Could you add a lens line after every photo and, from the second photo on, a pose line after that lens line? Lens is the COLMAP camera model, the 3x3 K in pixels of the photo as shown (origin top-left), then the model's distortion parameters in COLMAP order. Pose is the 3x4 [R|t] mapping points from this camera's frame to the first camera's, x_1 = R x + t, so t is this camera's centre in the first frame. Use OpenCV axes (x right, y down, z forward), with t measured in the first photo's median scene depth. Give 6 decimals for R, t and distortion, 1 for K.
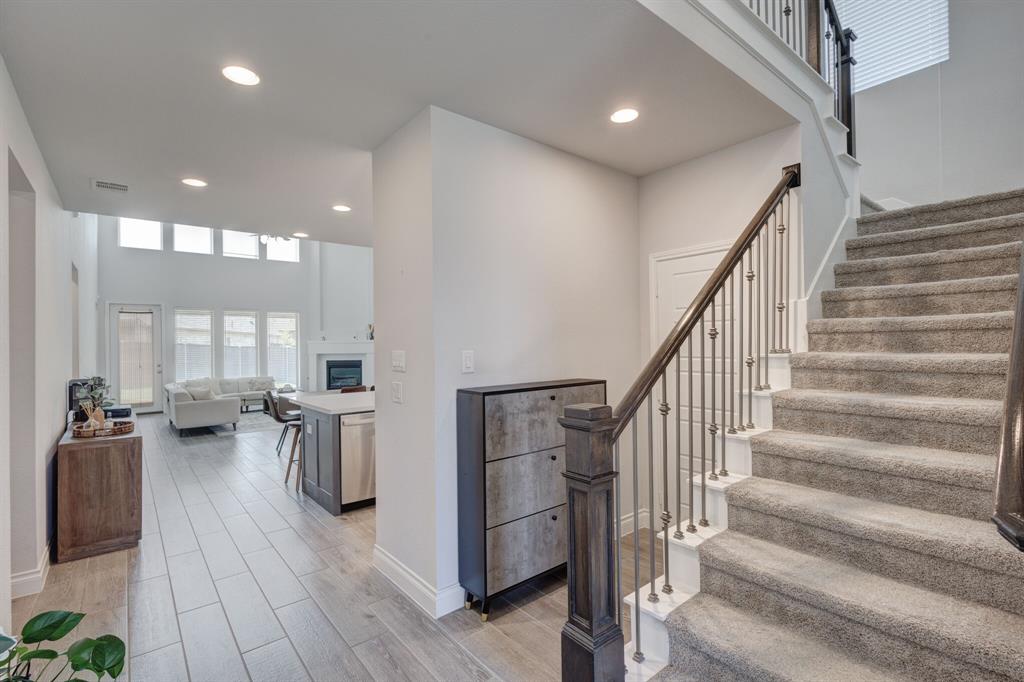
lens RADIAL K [[473.1, 0, 513.6], [0, 473.1, 345.2], [0, 0, 1]] dist [0.007465, -0.002620]
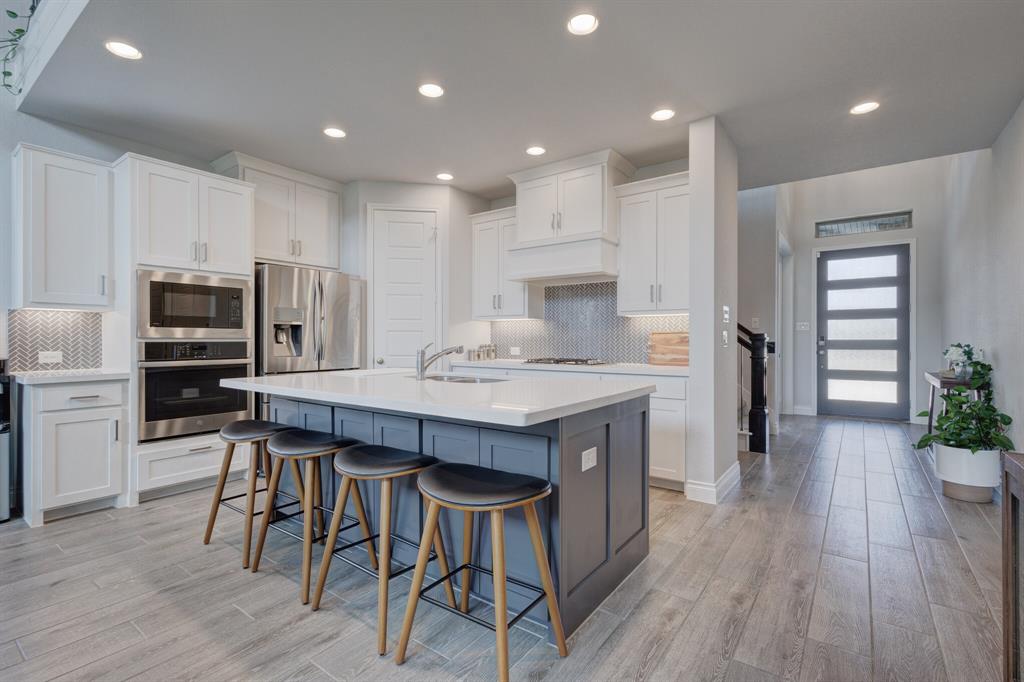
lens RADIAL K [[473.1, 0, 511.7], [0, 473.1, 338.0], [0, 0, 1]] dist [0.007465, -0.002620]
pose [[-0.246465, 0.017175, 0.969000, -0.367196], [0.006747, 0.999849, -0.016006, 0.032196], [-0.969128, 0.002593, -0.246544, 0.515225]]
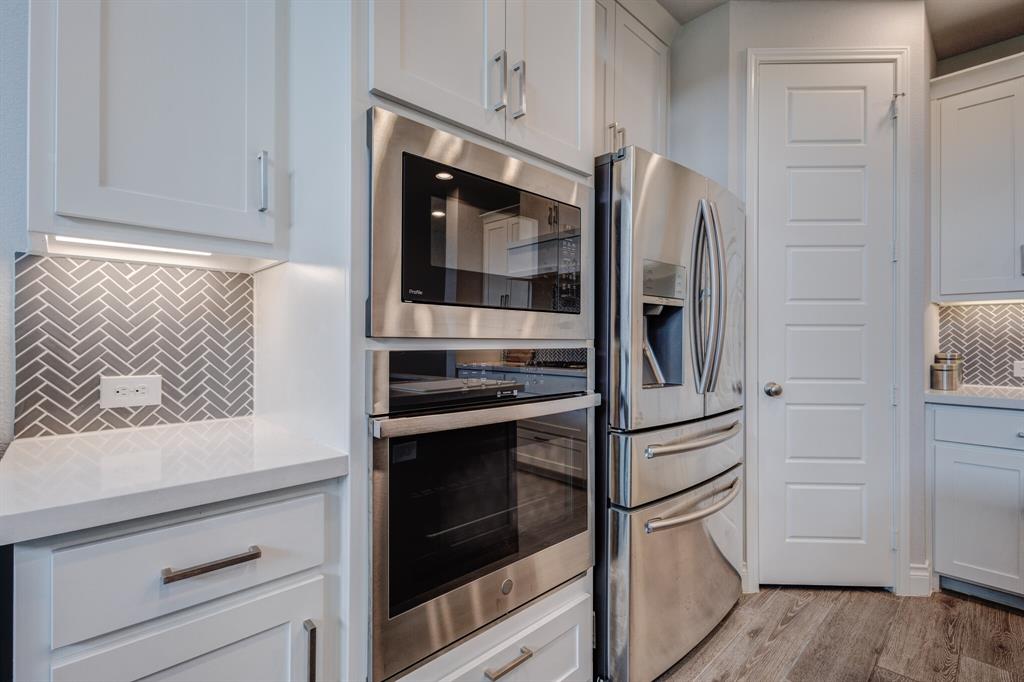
lens RADIAL K [[473.1, 0, 513.0], [0, 473.1, 336.9], [0, 0, 1]] dist [0.007465, -0.002620]
pose [[-0.075588, 0.019368, 0.996951, -0.096229], [0.000081, 0.999811, -0.019418, 0.026911], [-0.997139, -0.001387, -0.075575, 0.657034]]
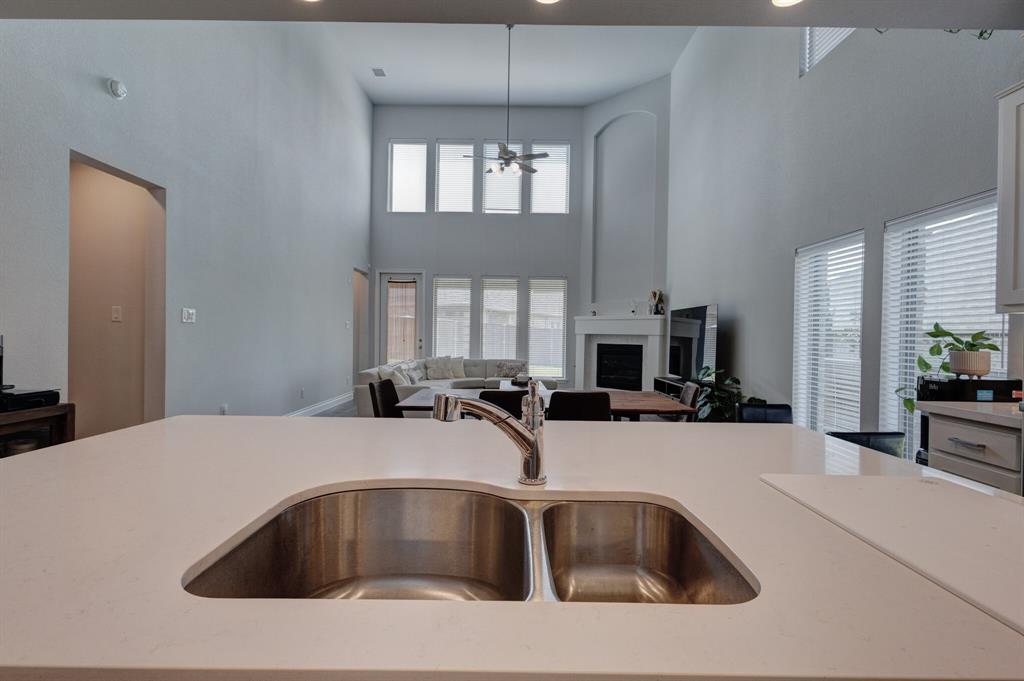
lens RADIAL K [[473.1, 0, 514.6], [0, 473.1, 342.7], [0, 0, 1]] dist [0.007465, -0.002620]
pose [[0.771687, 0.036925, -0.634930, -0.034854], [-0.028718, 0.999318, 0.023213, 0.021413], [0.635354, 0.000321, 0.772221, 0.427930]]
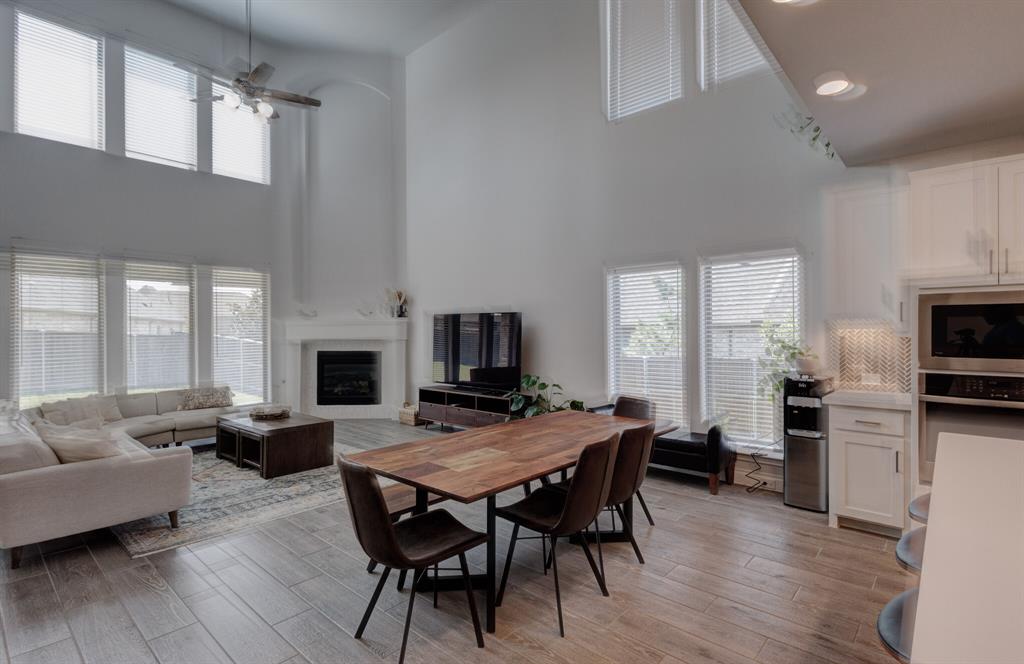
lens RADIAL K [[496.6, 0, 539.8], [0, 496.6, 329.3], [0, 0, 1]] dist [0.006295, -0.001432]
pose [[0.983688, 0.017840, 0.178997, -0.285649], [-0.016267, 0.999815, -0.010249, 0.008275], [-0.179146, 0.007170, 0.983796, 0.416887]]
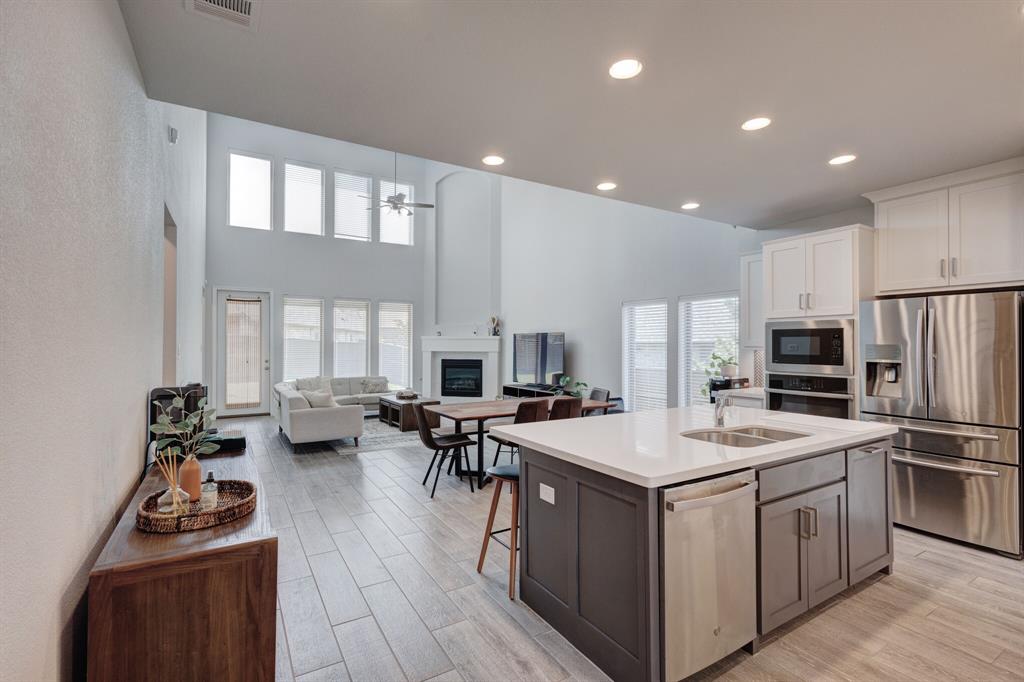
lens RADIAL K [[473.1, 0, 513.7], [0, 473.1, 344.7], [0, 0, 1]] dist [0.007465, -0.002620]
pose [[0.989197, 0.016202, -0.145696, -0.170805], [-0.016464, 0.999864, -0.000596, 0.005110], [0.145666, 0.002988, 0.989329, 0.202618]]
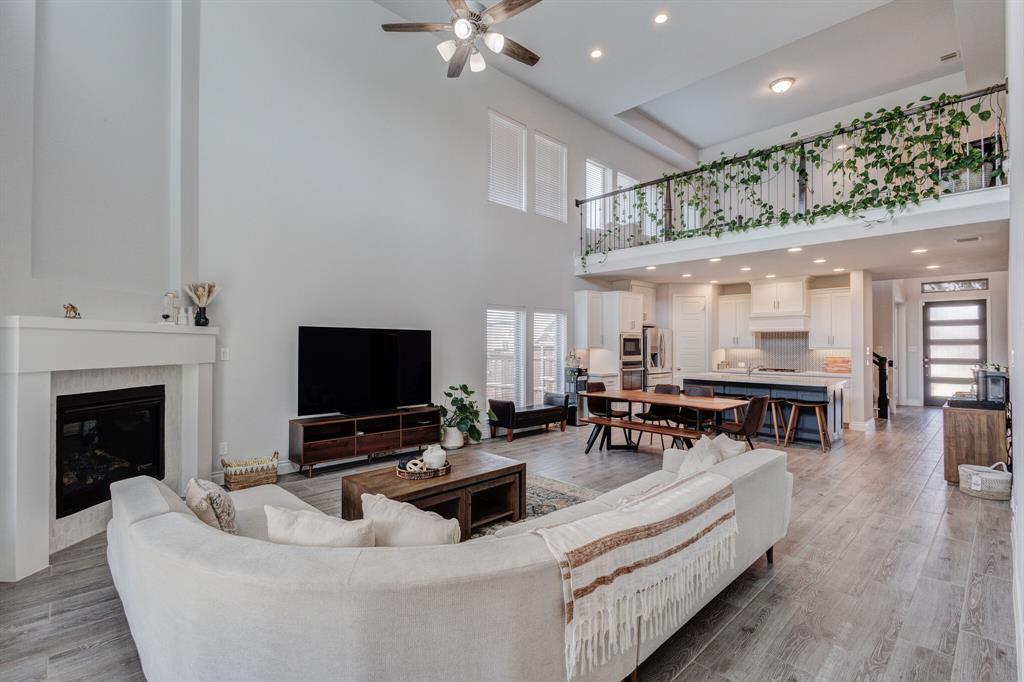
lens RADIAL K [[473.1, 0, 510.7], [0, 473.1, 338.6], [0, 0, 1]] dist [0.007465, -0.002620]
pose [[-0.076746, 0.028229, 0.996651, -0.815503], [0.002734, 0.999601, -0.028102, 0.010656], [-0.997047, 0.000568, -0.076793, 0.935008]]
